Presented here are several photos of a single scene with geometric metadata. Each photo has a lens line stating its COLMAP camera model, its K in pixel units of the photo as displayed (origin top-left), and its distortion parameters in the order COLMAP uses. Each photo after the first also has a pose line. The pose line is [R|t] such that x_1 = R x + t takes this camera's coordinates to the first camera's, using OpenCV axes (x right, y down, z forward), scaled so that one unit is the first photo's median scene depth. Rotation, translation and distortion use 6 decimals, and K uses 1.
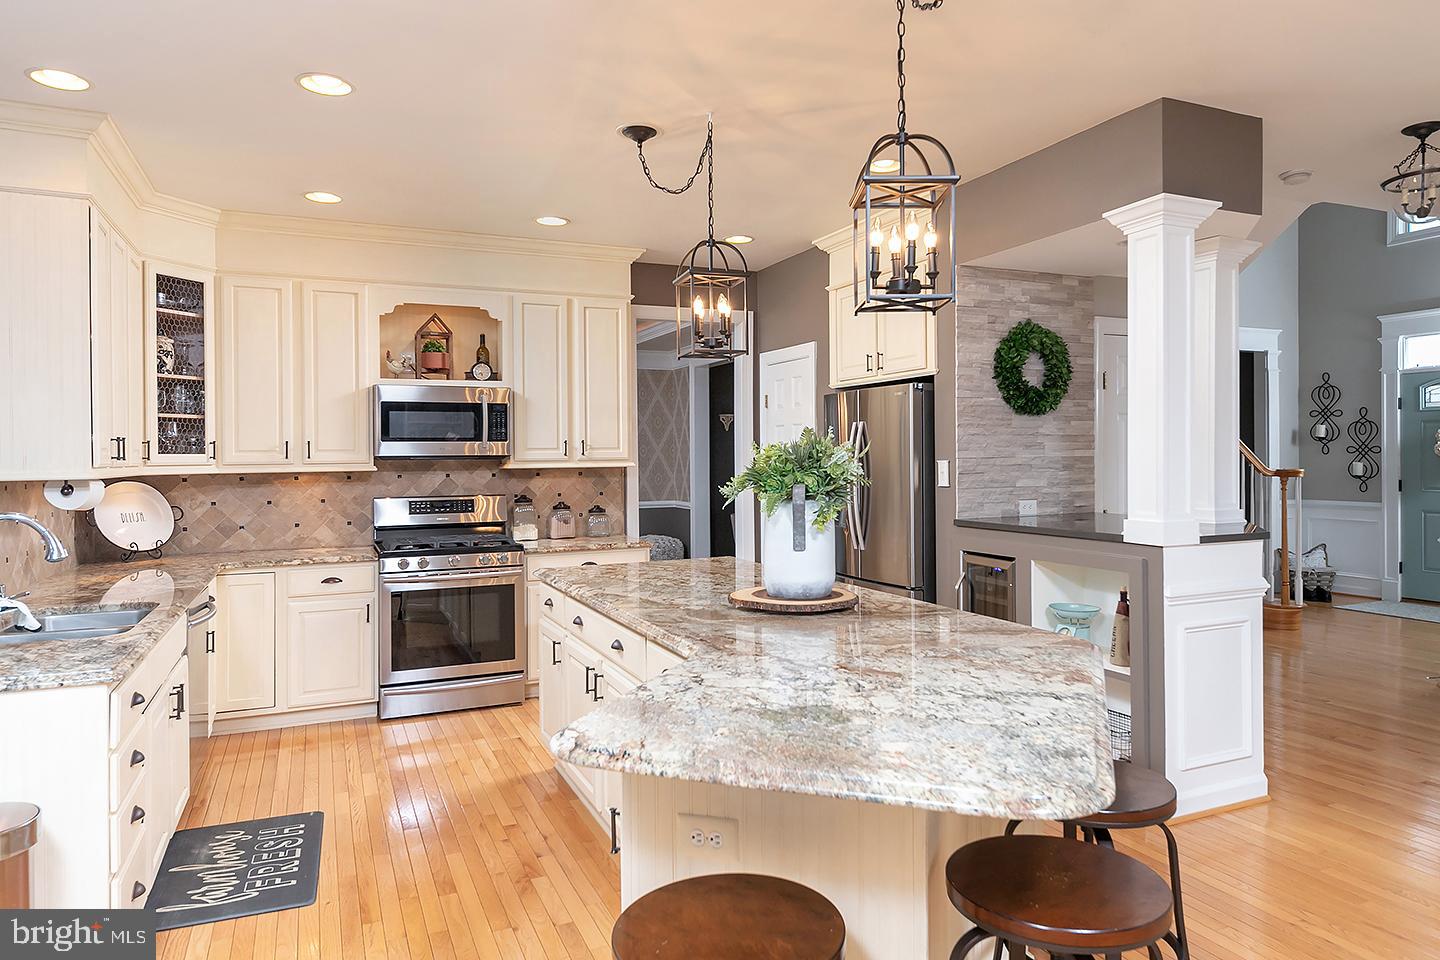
lens RADIAL K [[878.4, 0, 846.5], [0, 878.4, 449.0], [0, 0, 1]] dist [0.007708, -0.002357]
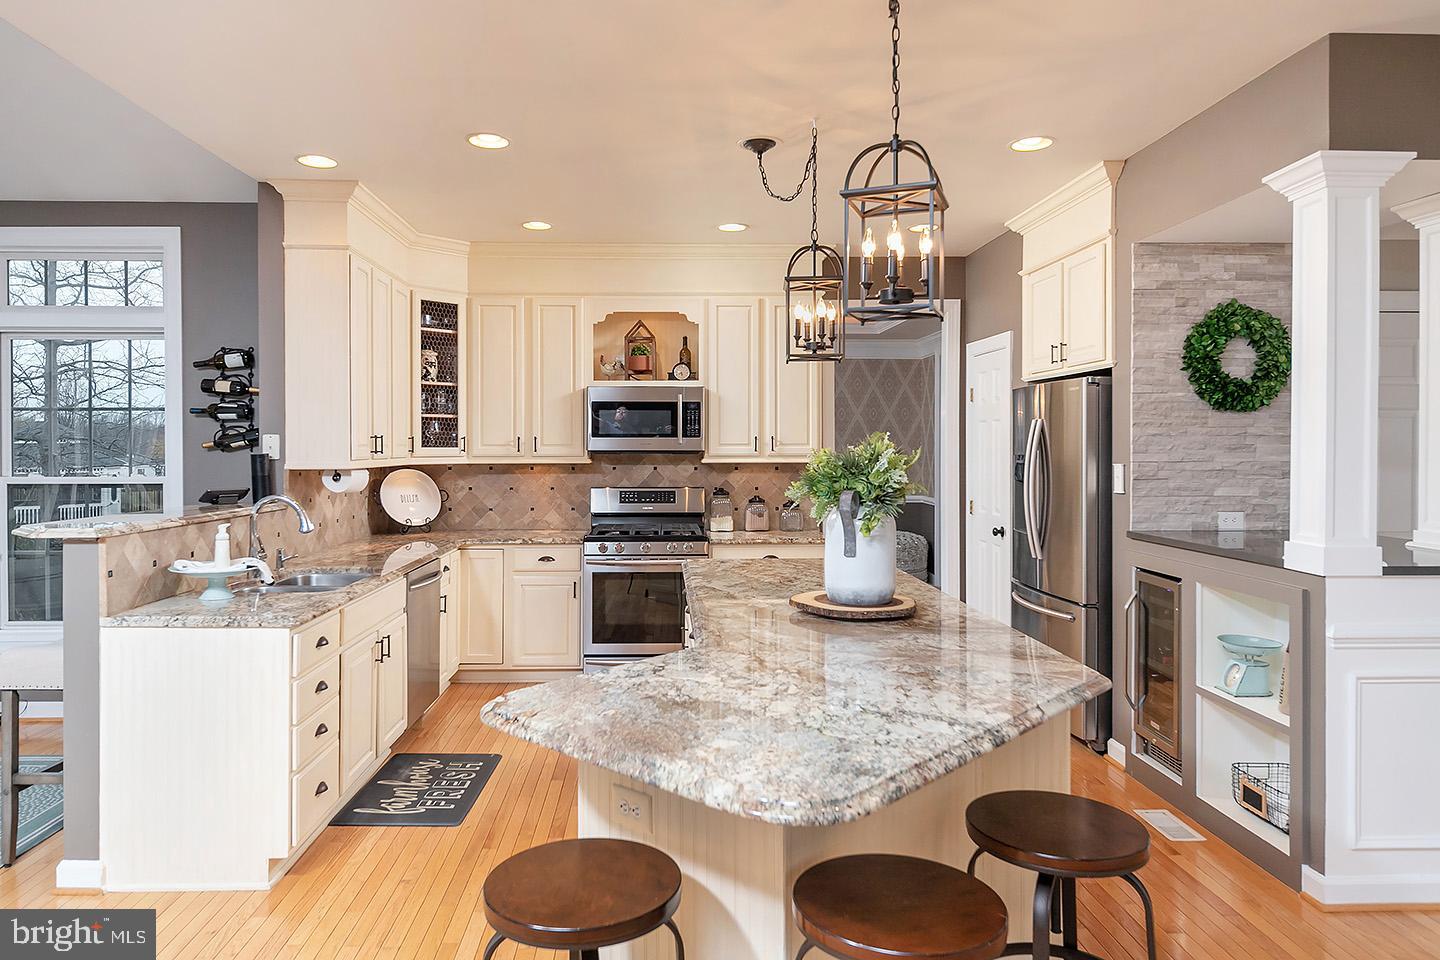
lens RADIAL K [[949.2, 0, 795.3], [0, 949.2, 442.0], [0, 0, 1]] dist [0.009209, 0.000255]
pose [[0.922733, 0.009913, -0.385313, 0.183314], [-0.008058, 0.999947, 0.006428, -0.012957], [0.385357, -0.002827, 0.922763, -0.013905]]
